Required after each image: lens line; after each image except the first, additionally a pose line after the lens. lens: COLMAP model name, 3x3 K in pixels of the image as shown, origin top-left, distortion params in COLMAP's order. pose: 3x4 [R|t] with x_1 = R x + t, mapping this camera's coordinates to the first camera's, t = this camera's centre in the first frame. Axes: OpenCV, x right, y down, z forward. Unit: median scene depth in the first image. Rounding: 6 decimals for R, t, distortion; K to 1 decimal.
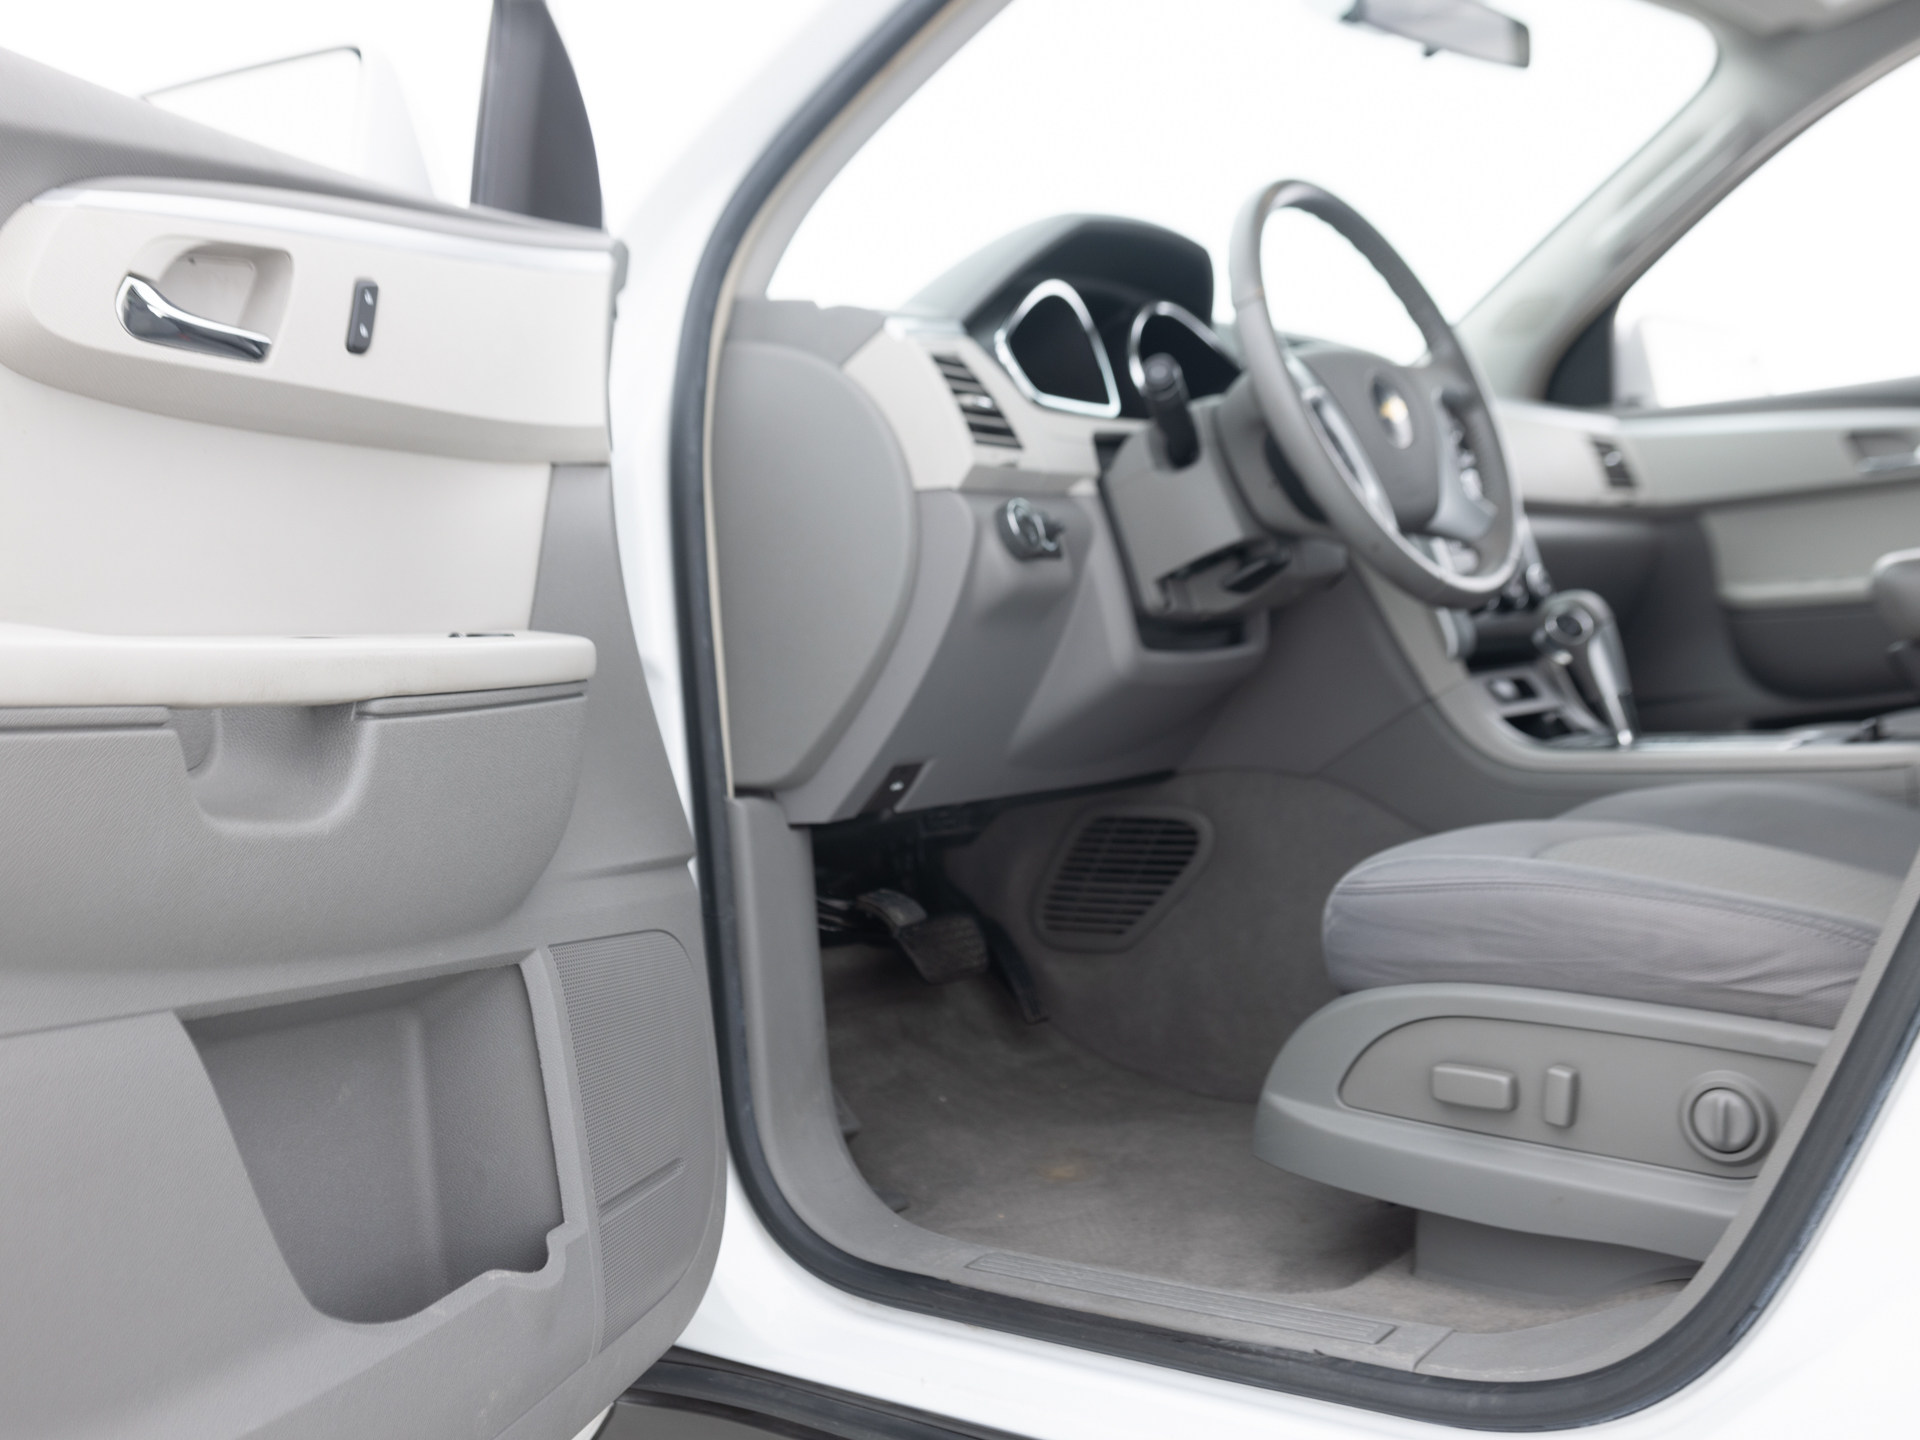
lens RADIAL K [[1983.7, 0, 960.0], [0, 1983.7, 720.0], [0, 0, 1]] dist [0.006864, -0.022306]
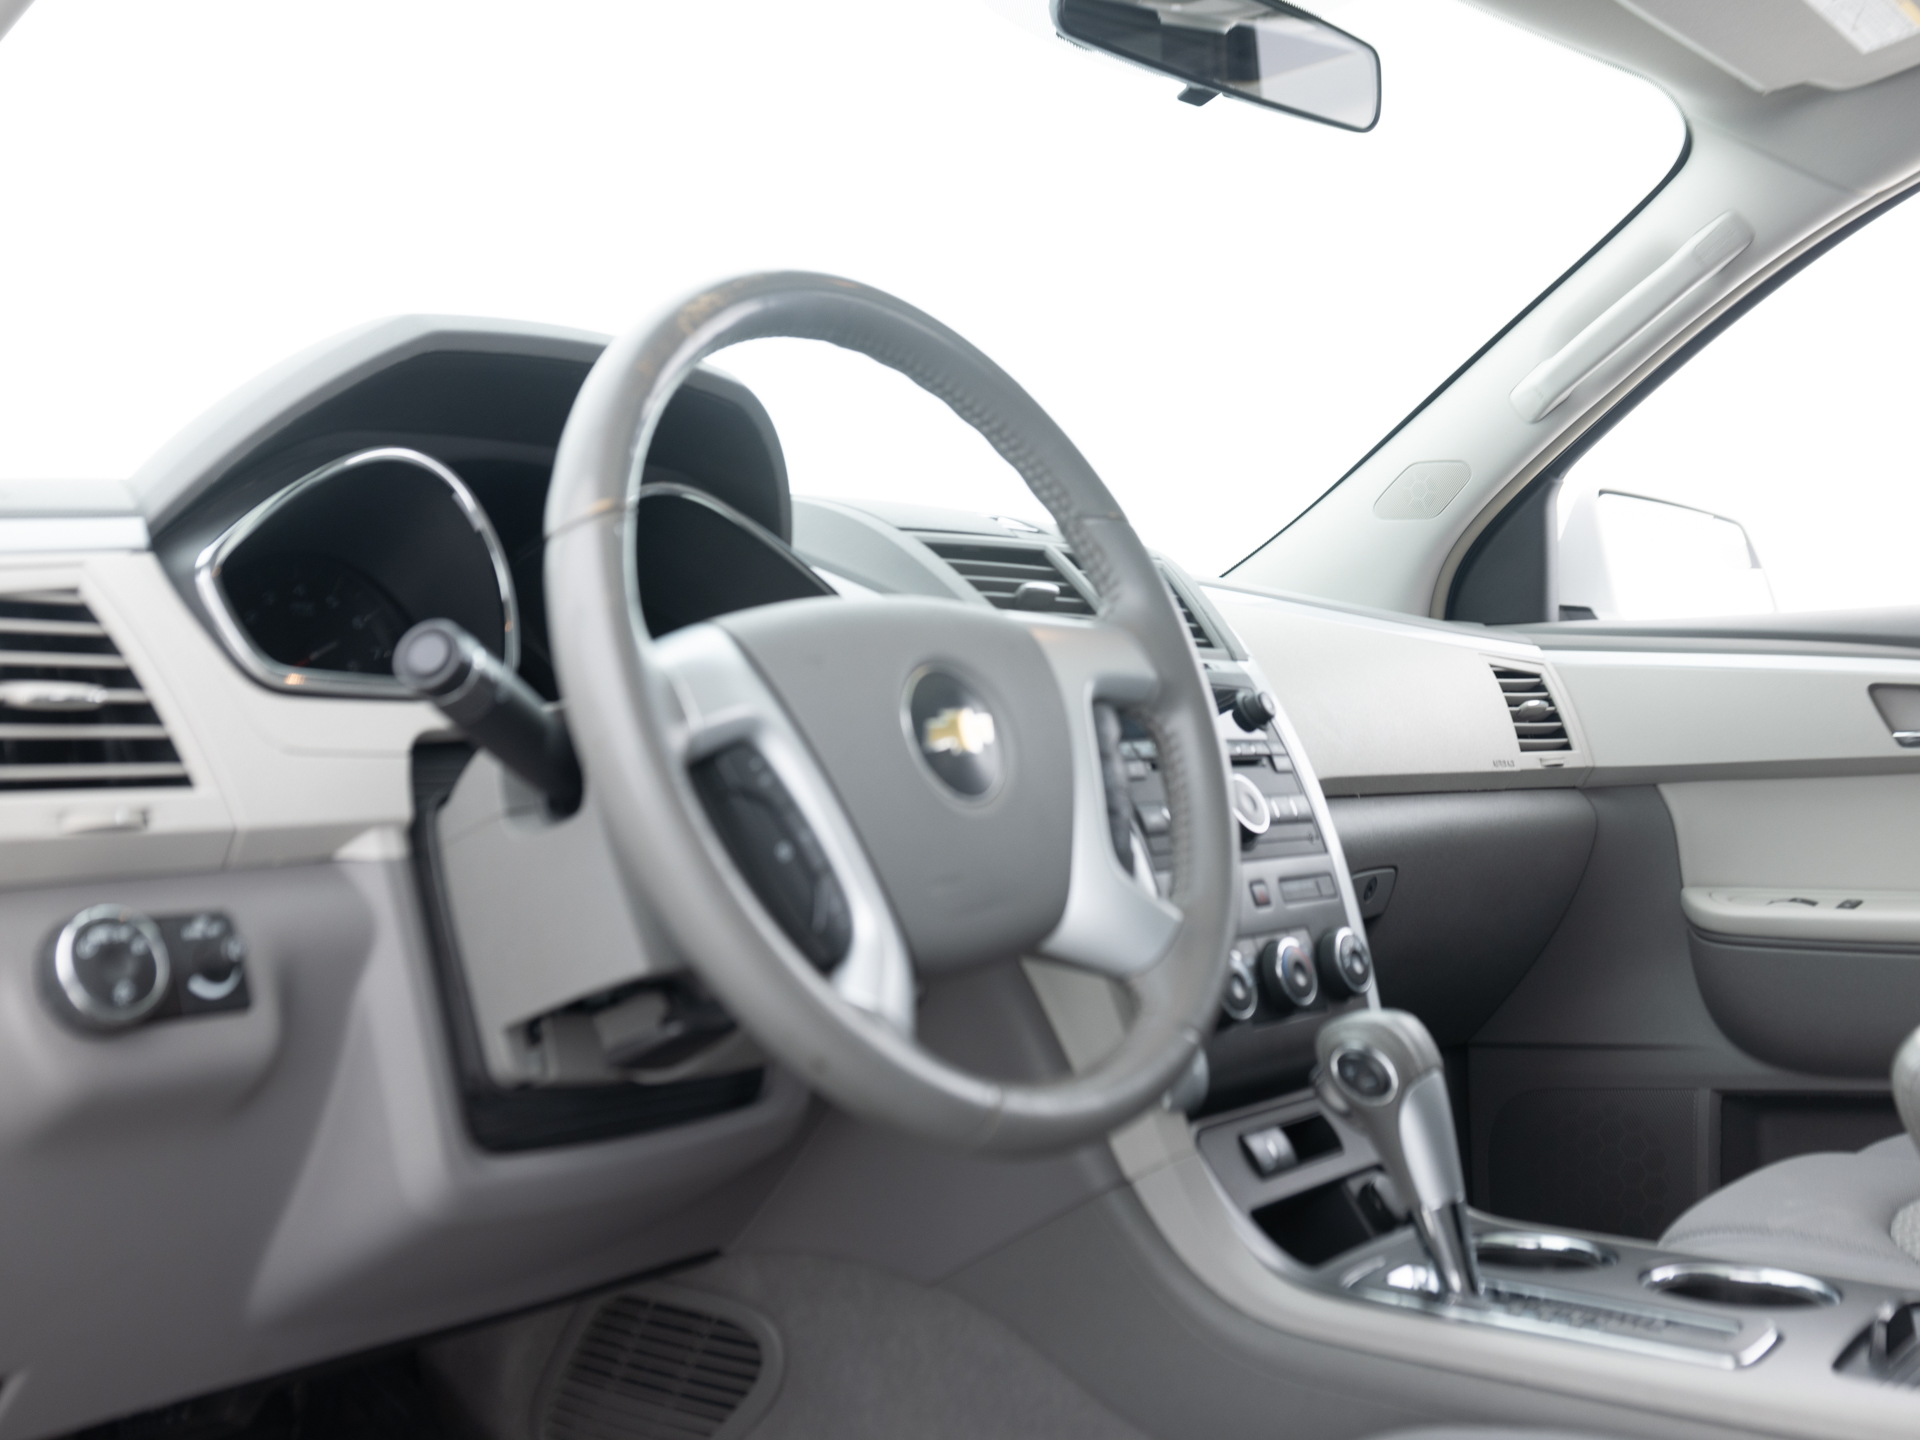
lens RADIAL K [[1983.7, 0, 960.0], [0, 1983.7, 720.0], [0, 0, 1]] dist [0.006864, -0.022306]
pose [[0.998765, 0.047433, -0.014795, 0.180678], [-0.048108, 0.997626, -0.049273, -0.107279], [0.012423, 0.049924, 0.998676, 0.391466]]
